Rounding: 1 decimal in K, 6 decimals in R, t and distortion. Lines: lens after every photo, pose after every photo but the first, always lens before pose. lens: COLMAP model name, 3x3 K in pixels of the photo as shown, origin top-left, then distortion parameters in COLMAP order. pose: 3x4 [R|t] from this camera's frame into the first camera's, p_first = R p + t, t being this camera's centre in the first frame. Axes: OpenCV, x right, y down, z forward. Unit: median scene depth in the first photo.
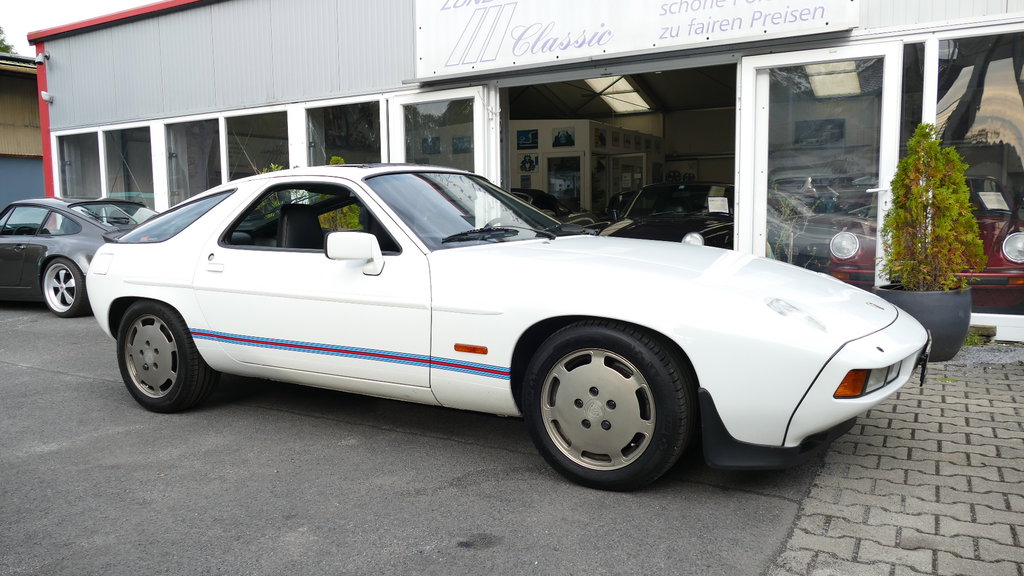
lens RADIAL K [[751.8, 0, 504.2], [0, 751.8, 282.9], [0, 0, 1]] dist [-0.008059, -0.005613]
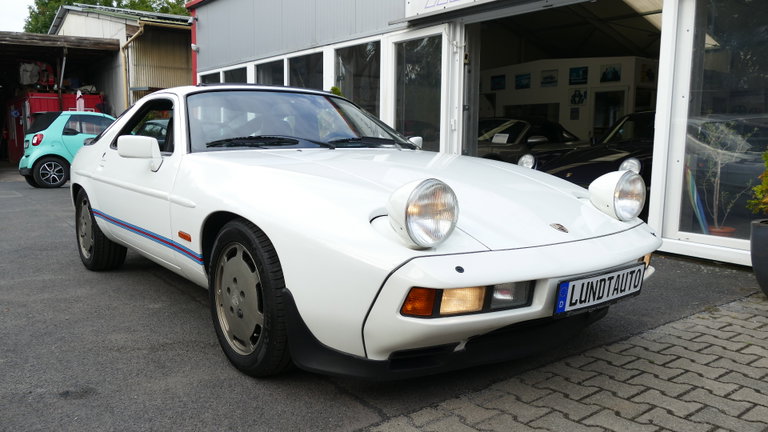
lens RADIAL K [[613.3, 0, 378.1], [0, 613.3, 211.9], [0, 0, 1]] dist [-0.015914, 0.017981]
pose [[0.923926, 0.070273, -0.376062, 0.504991], [-0.062719, 0.997508, 0.032309, 0.000761], [0.377395, -0.006265, 0.926031, 0.200998]]
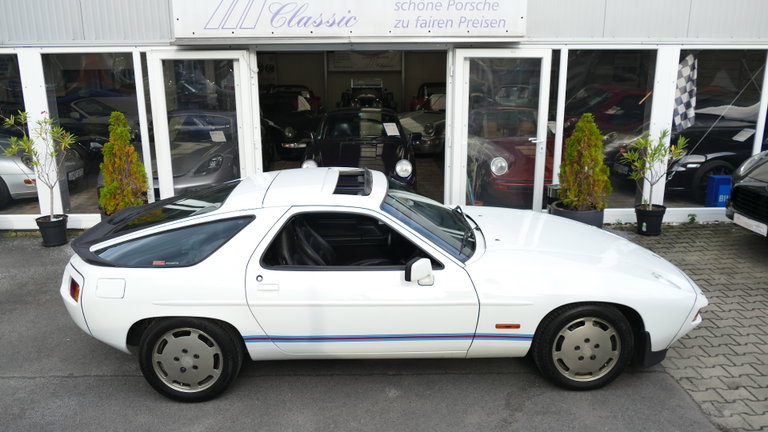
lens RADIAL K [[613.3, 0, 378.1], [0, 613.3, 210.8], [0, 0, 1]] dist [-0.015914, 0.017981]
pose [[0.853430, -0.121609, 0.506822, -0.787242], [0.045166, 0.985997, 0.160528, -0.325433], [-0.519246, -0.114108, 0.846973, 0.054174]]
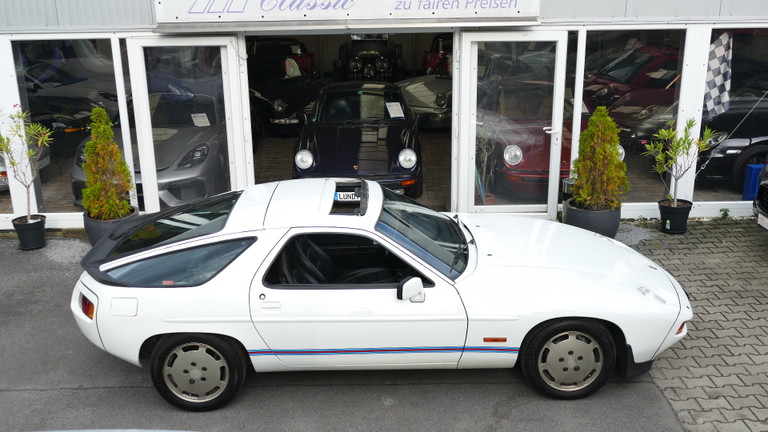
lens RADIAL K [[787.1, 0, 377.8], [0, 787.1, 217.1], [0, 0, 1]] dist [0.031106, 0.000000]
pose [[0.859504, -0.155799, 0.486806, -0.951536], [0.053908, 0.974732, 0.216776, -0.506823], [-0.508279, -0.160077, 0.846185, -0.293152]]
